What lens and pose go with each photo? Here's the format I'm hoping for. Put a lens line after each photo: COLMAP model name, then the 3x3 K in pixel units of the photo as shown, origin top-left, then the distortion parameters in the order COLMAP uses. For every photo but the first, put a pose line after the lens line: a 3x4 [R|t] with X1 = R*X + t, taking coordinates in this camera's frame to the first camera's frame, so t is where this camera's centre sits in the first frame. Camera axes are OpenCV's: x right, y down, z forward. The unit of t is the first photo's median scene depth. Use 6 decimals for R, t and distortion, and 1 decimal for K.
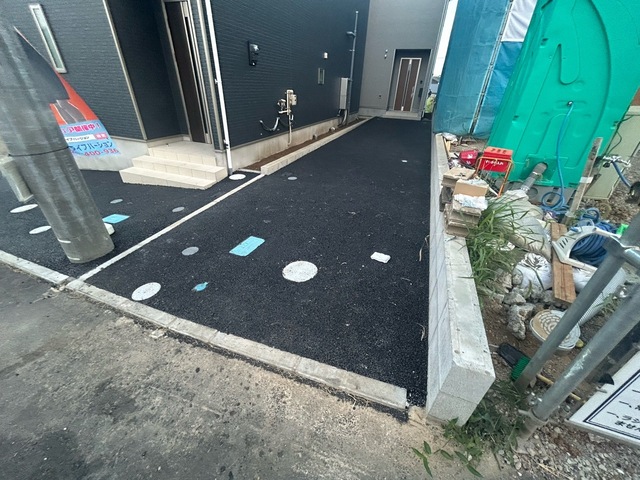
lens RADIAL K [[258.5, 0, 319.9], [0, 258.5, 238.6], [0, 0, 1]] dist [-0.000459, -0.000005]
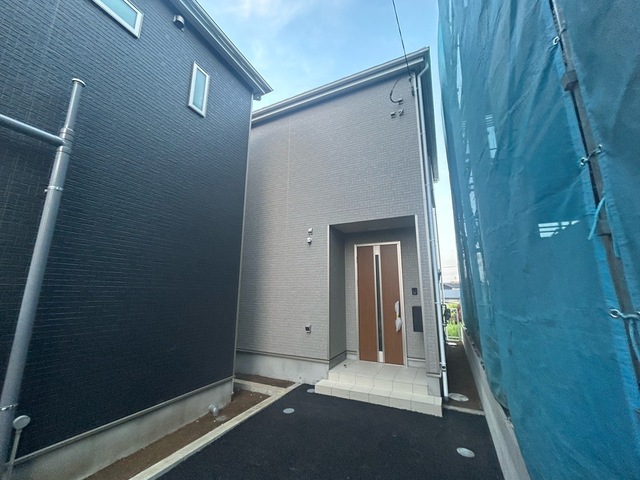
lens RADIAL K [[258.5, 0, 321.5], [0, 258.5, 237.6], [0, 0, 1]] dist [-0.000459, -0.000005]
pose [[0.995414, -0.051198, -0.080809, 0.288286], [-0.017430, 0.733523, -0.679441, -0.397362], [0.094062, 0.677734, 0.729266, 0.649088]]
